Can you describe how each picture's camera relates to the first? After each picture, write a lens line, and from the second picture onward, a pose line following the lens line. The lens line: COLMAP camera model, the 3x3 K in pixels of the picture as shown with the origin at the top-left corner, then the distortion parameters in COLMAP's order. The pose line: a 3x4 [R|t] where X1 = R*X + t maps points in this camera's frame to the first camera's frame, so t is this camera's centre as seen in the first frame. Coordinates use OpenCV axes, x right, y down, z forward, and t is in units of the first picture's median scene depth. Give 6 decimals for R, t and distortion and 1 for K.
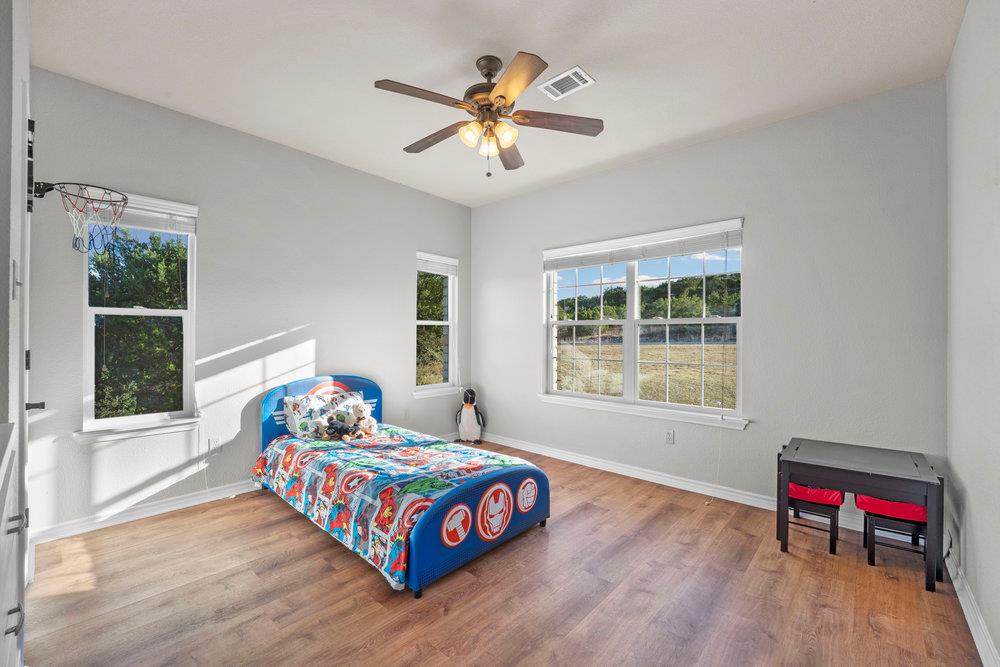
lens RADIAL K [[419.2, 0, 503.8], [0, 419.2, 338.2], [0, 0, 1]] dist [-0.019132, 0.000023]
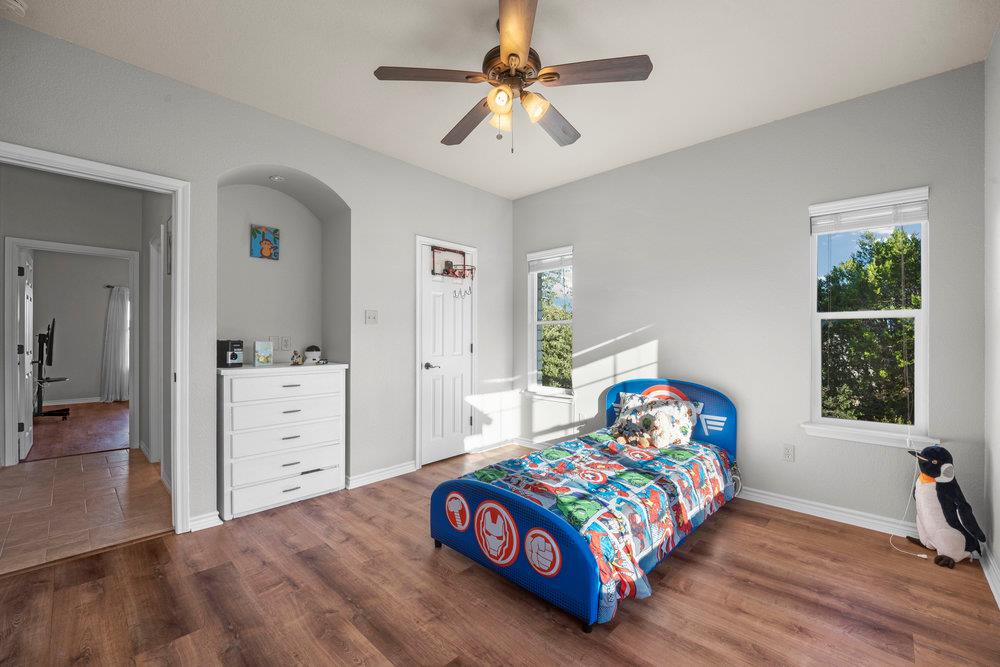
lens RADIAL K [[418.5, 0, 500.0], [0, 418.5, 333.5], [0, 0, 1]] dist [-0.003510, -0.000248]
pose [[-0.020843, 0.001275, -0.999782, 0.671057], [-0.023860, 0.999714, 0.001772, -0.008526], [0.999498, 0.023892, -0.020807, 0.786476]]
